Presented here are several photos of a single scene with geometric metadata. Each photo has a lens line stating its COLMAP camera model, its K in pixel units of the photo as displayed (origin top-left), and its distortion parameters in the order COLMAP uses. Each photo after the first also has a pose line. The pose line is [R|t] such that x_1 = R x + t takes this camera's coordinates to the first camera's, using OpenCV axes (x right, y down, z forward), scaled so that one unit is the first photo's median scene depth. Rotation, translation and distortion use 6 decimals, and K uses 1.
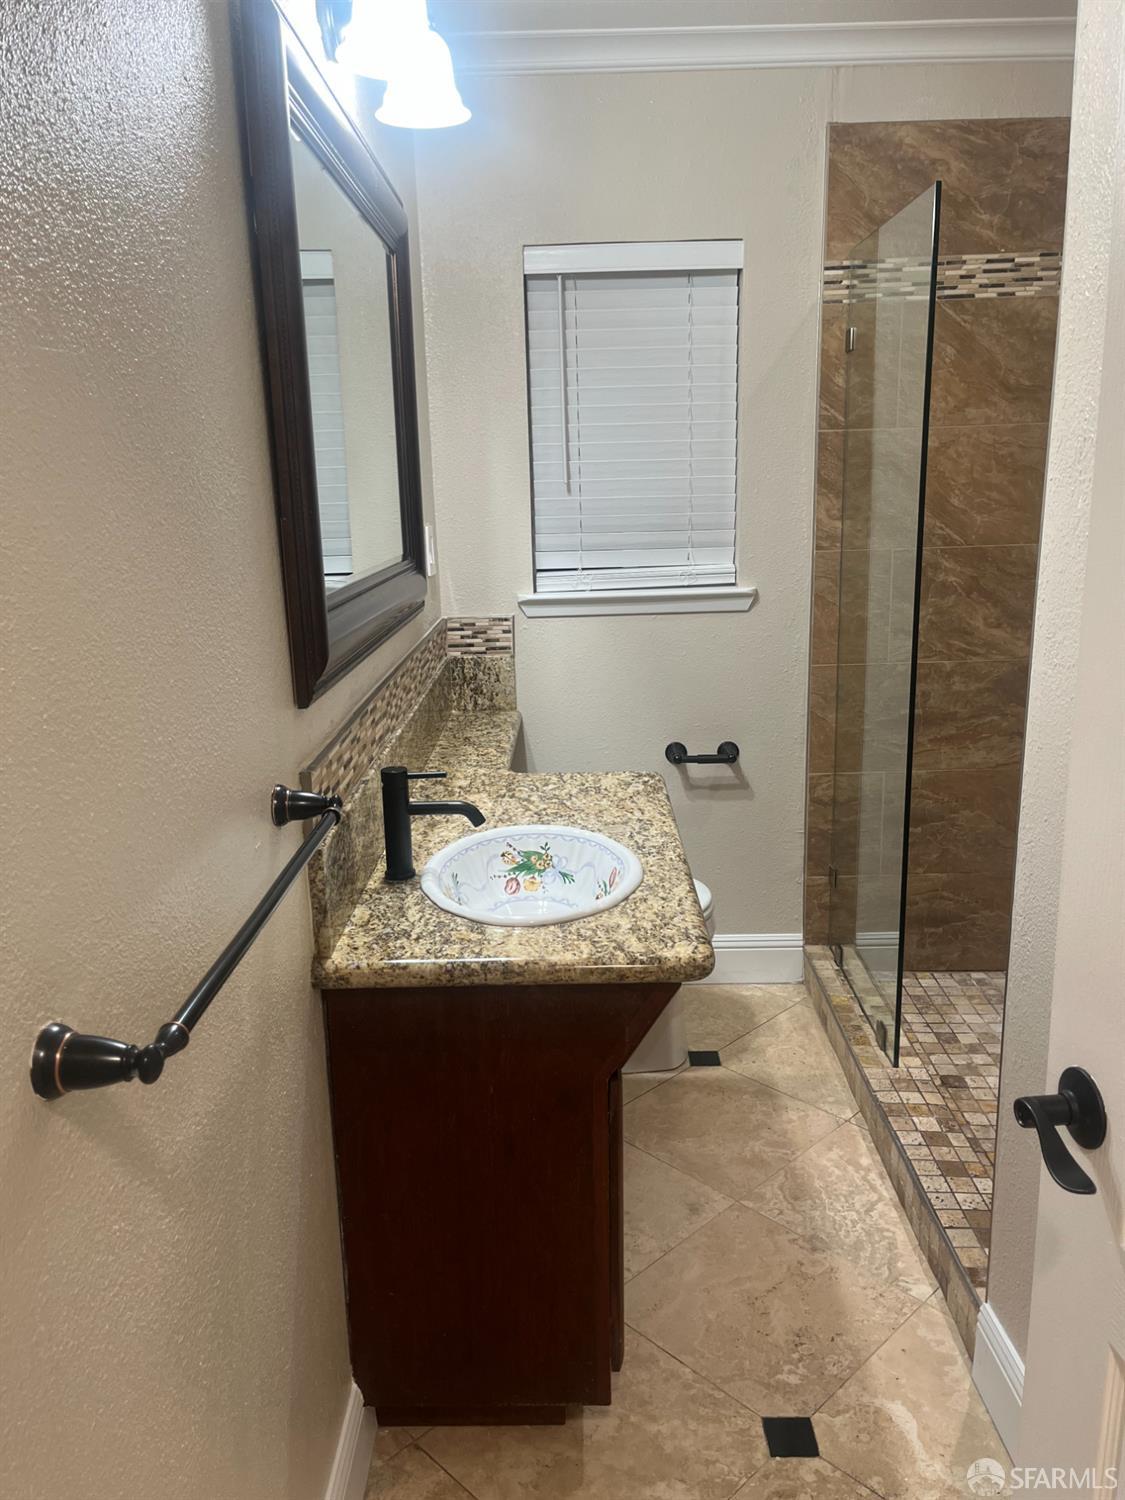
lens RADIAL K [[1133.1, 0, 566.4], [0, 1133.1, 748.4], [0, 0, 1]] dist [0.060510, -0.090082]
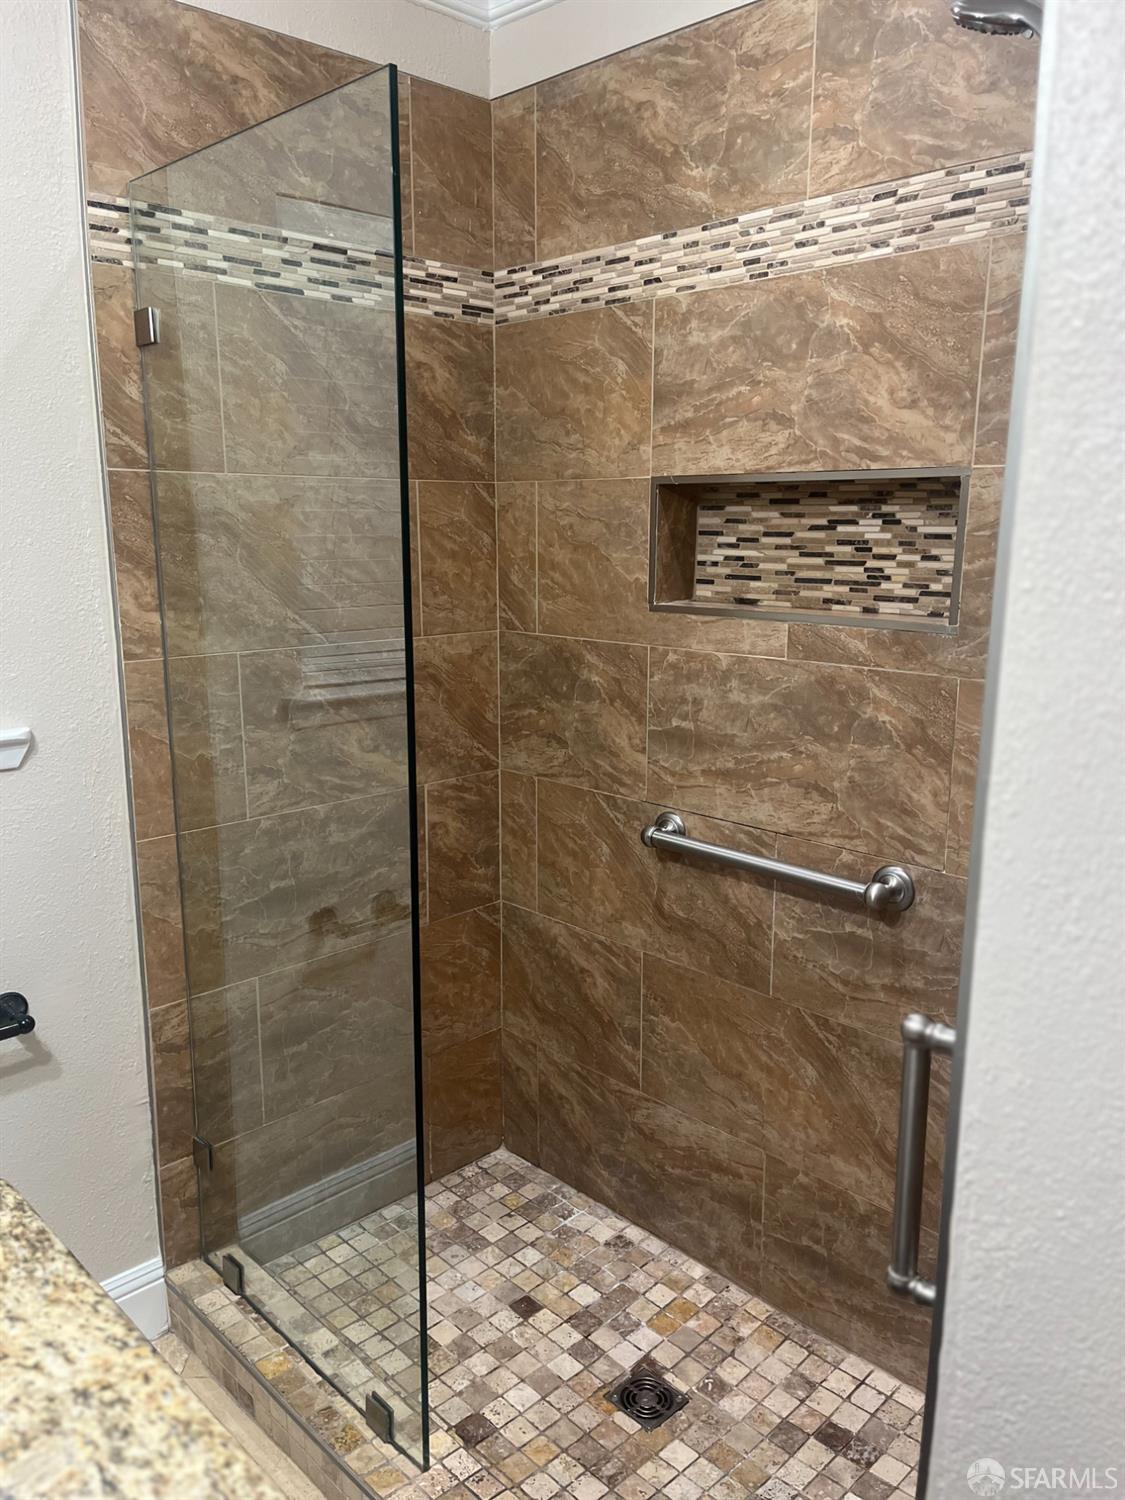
lens RADIAL K [[1133.1, 0, 561.4], [0, 1133.1, 761.2], [0, 0, 1]] dist [0.060510, -0.090082]
pose [[0.706956, -0.113622, 0.698071, -0.053064], [0.130770, 0.990992, 0.028866, -0.108323], [-0.695063, 0.070880, 0.715446, 0.401852]]
